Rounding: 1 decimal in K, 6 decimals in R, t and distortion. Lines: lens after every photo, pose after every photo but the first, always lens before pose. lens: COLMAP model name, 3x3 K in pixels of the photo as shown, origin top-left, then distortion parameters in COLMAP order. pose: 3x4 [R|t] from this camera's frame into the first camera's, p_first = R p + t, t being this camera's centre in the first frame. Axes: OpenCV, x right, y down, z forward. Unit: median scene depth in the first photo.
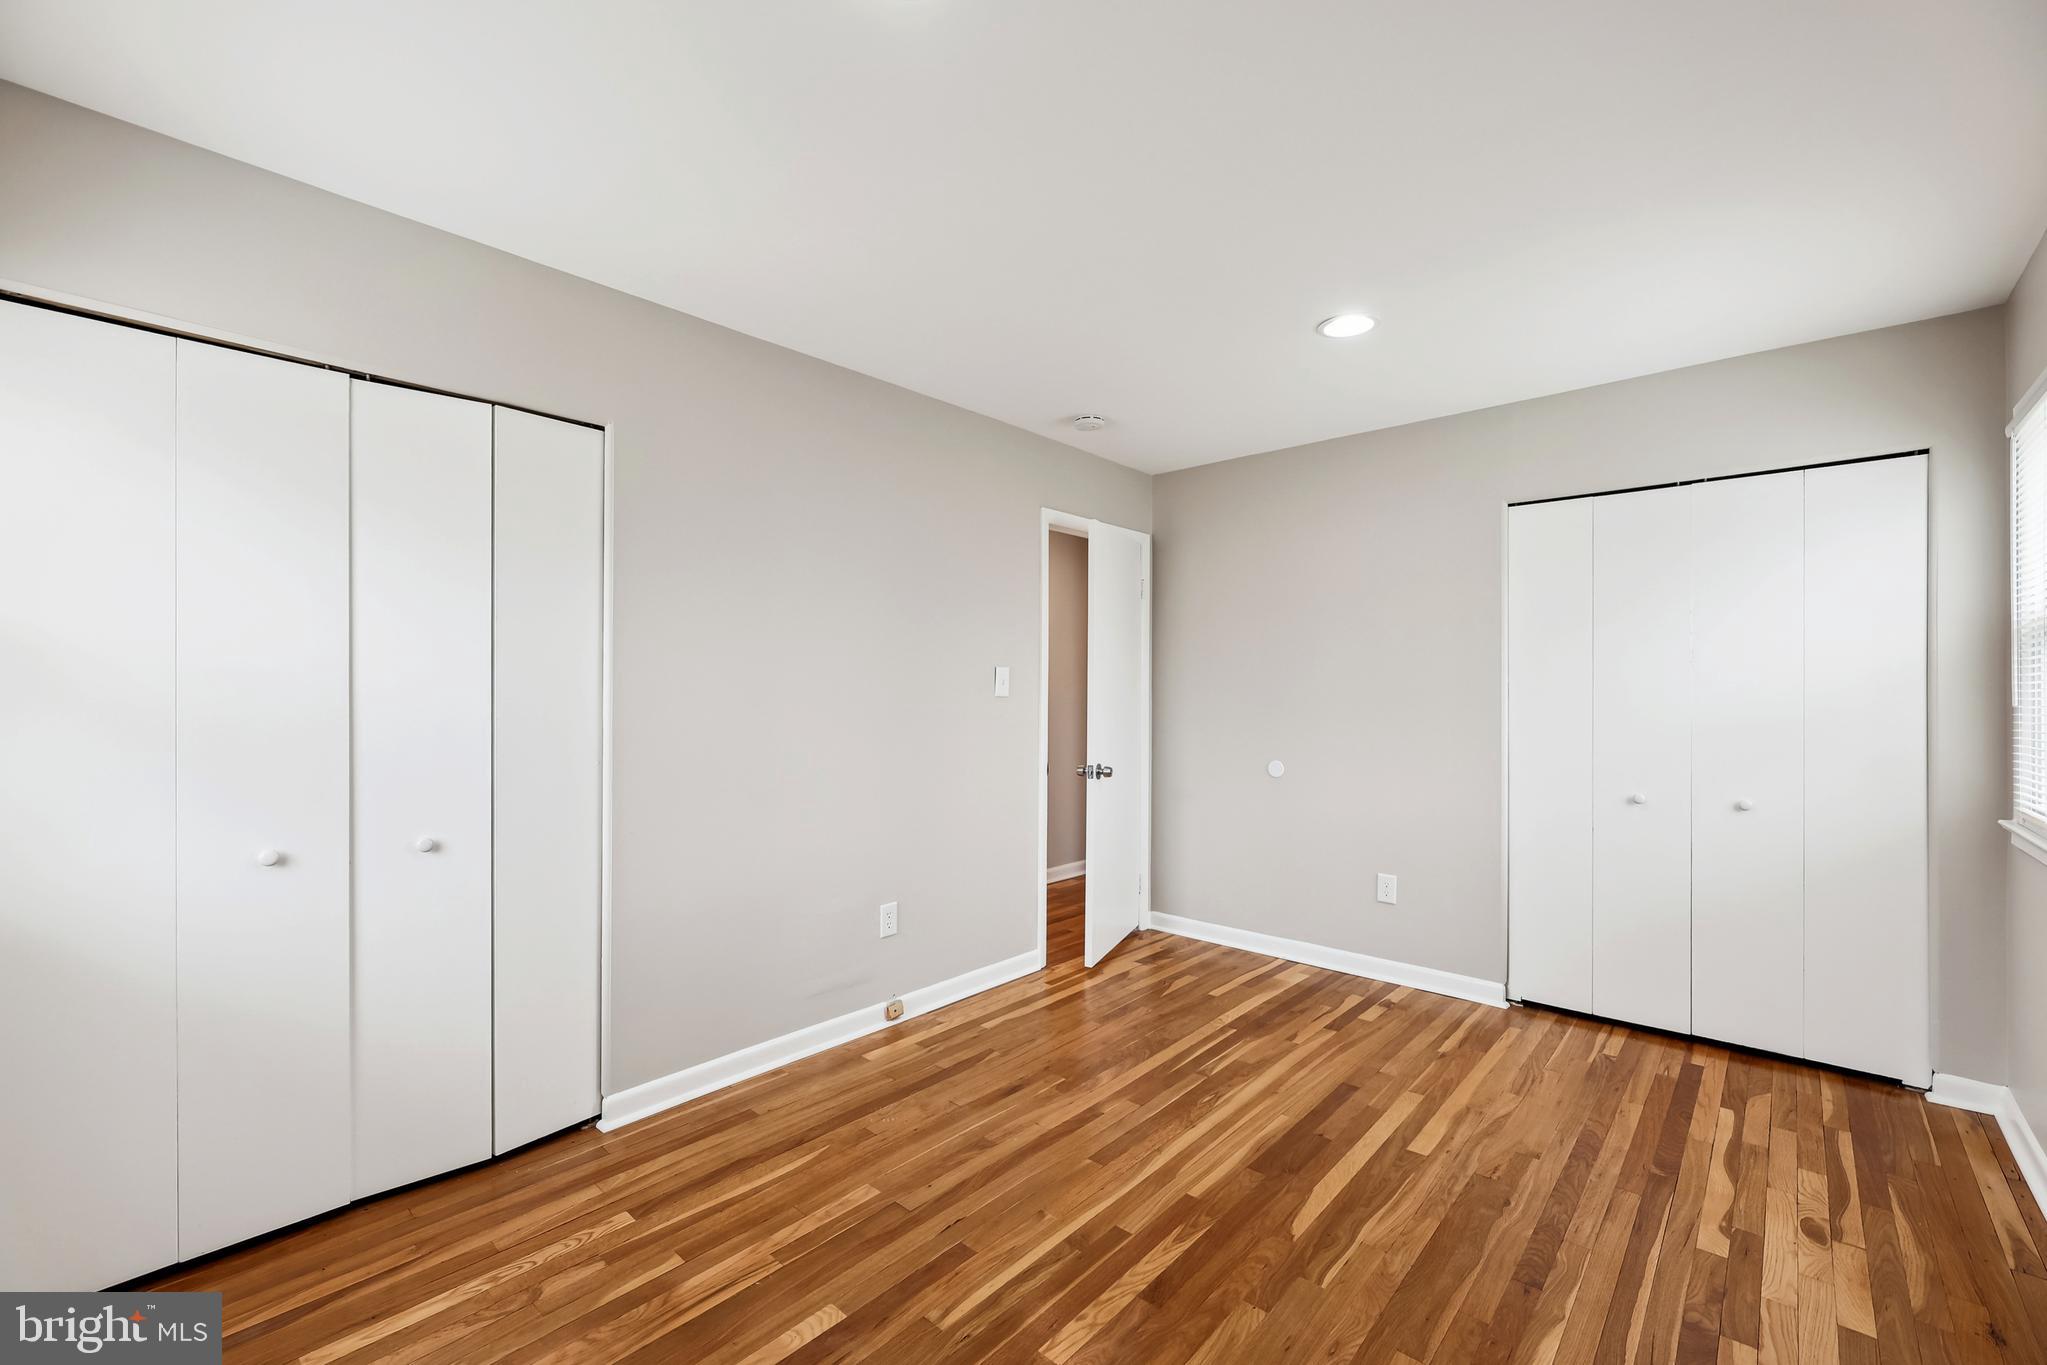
lens RADIAL K [[841.7, 0, 1004.9], [0, 841.7, 689.6], [0, 0, 1]] dist [-0.001373, 0.000394]
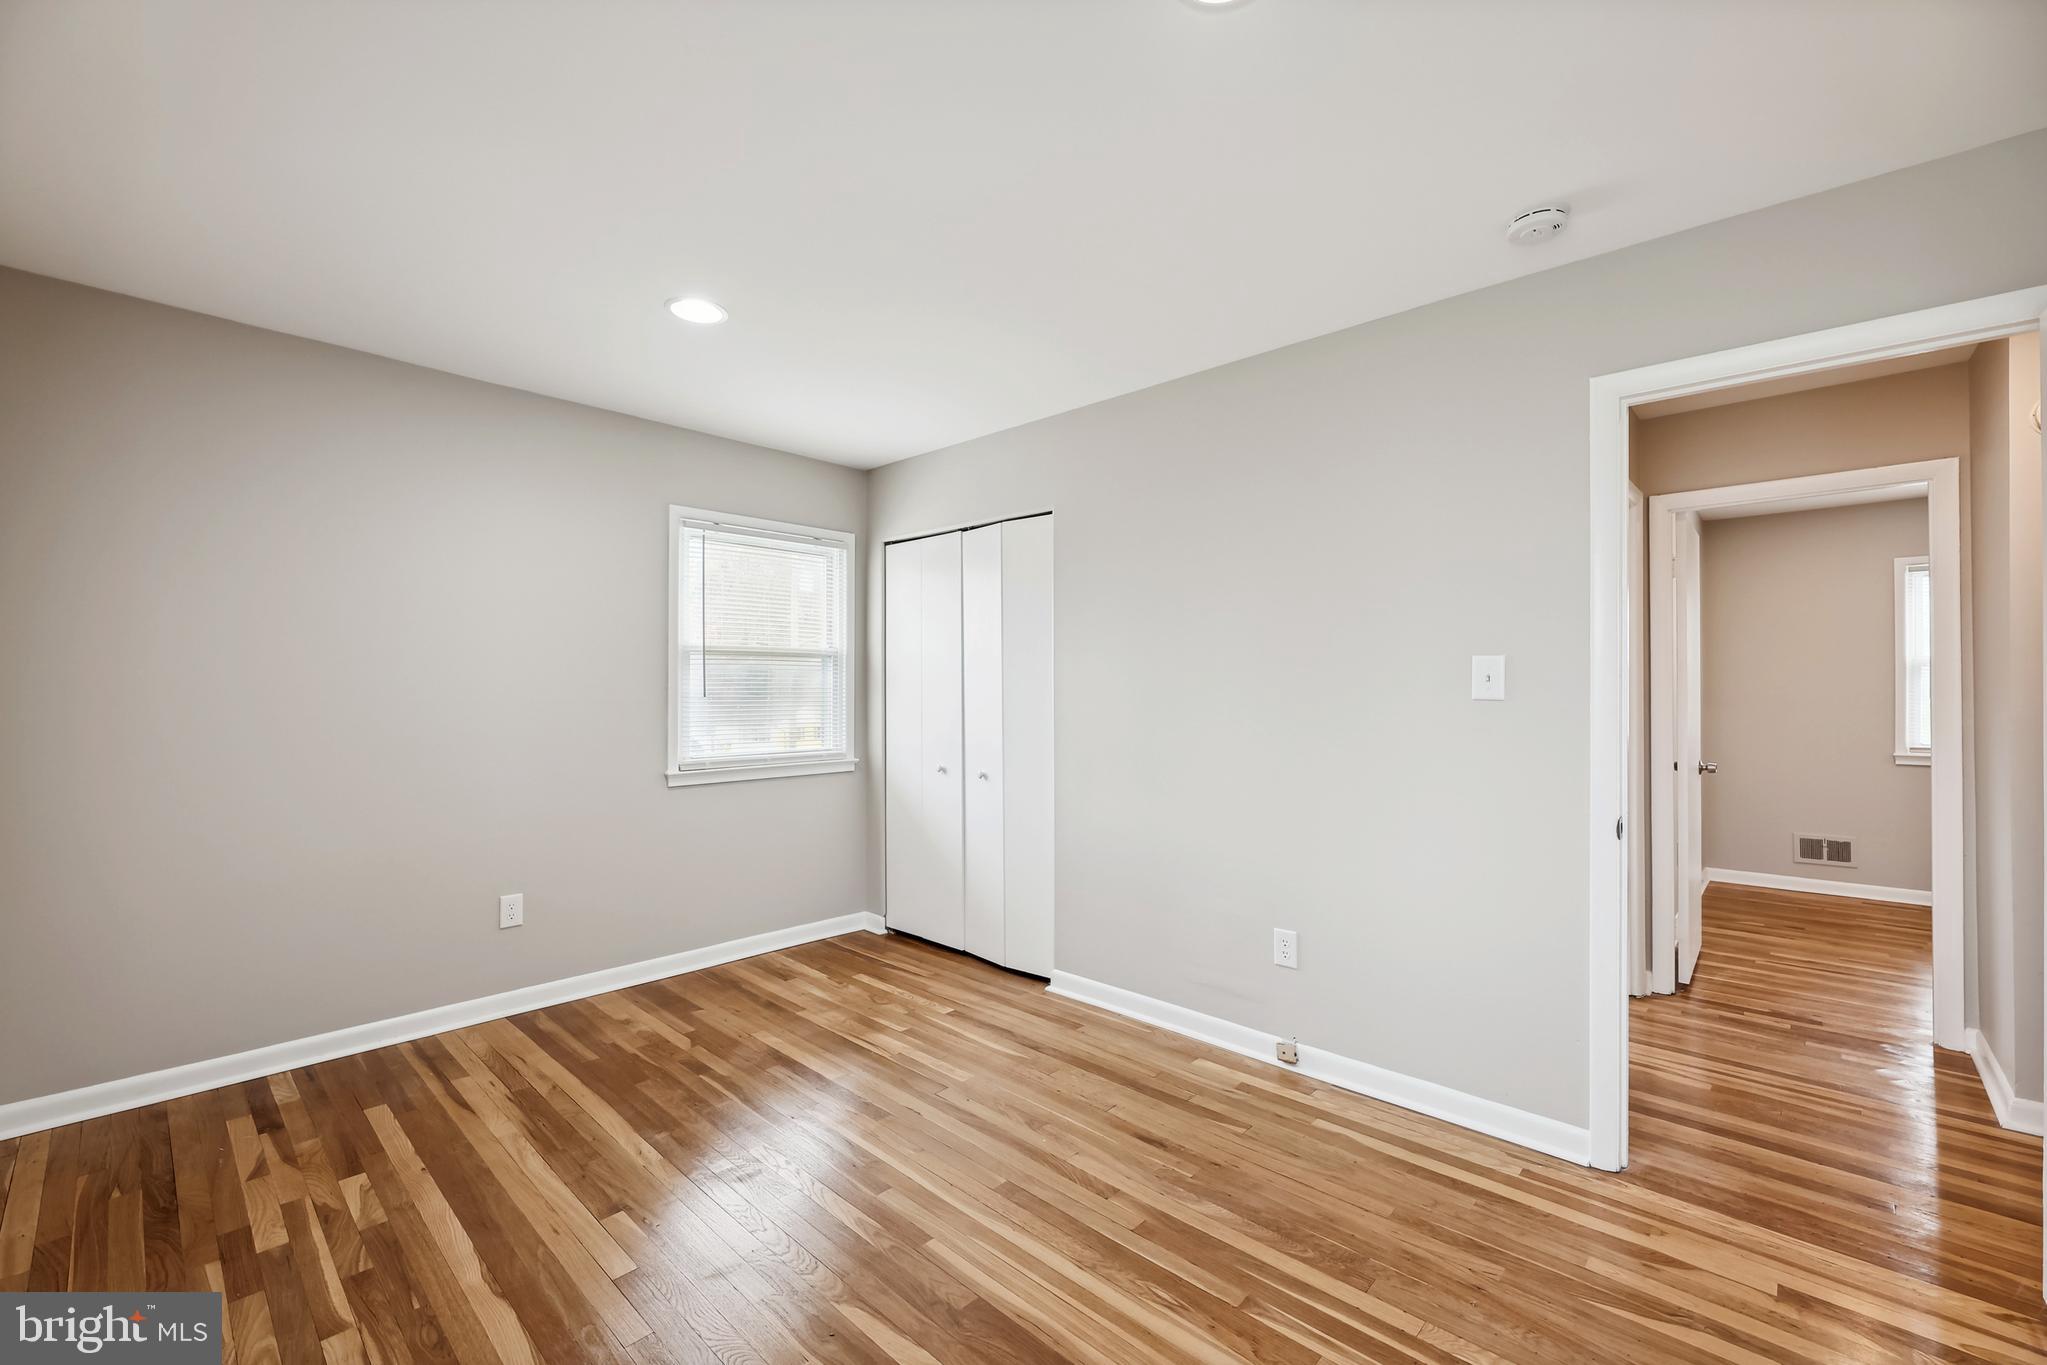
lens RADIAL K [[841.7, 0, 1039.7], [0, 841.7, 676.9], [0, 0, 1]] dist [-0.001373, 0.000394]
pose [[0.004148, -0.018747, -0.999816, 0.915842], [-0.002517, 0.999821, -0.018758, 0.005108], [0.999988, 0.002594, 0.004100, 0.890881]]
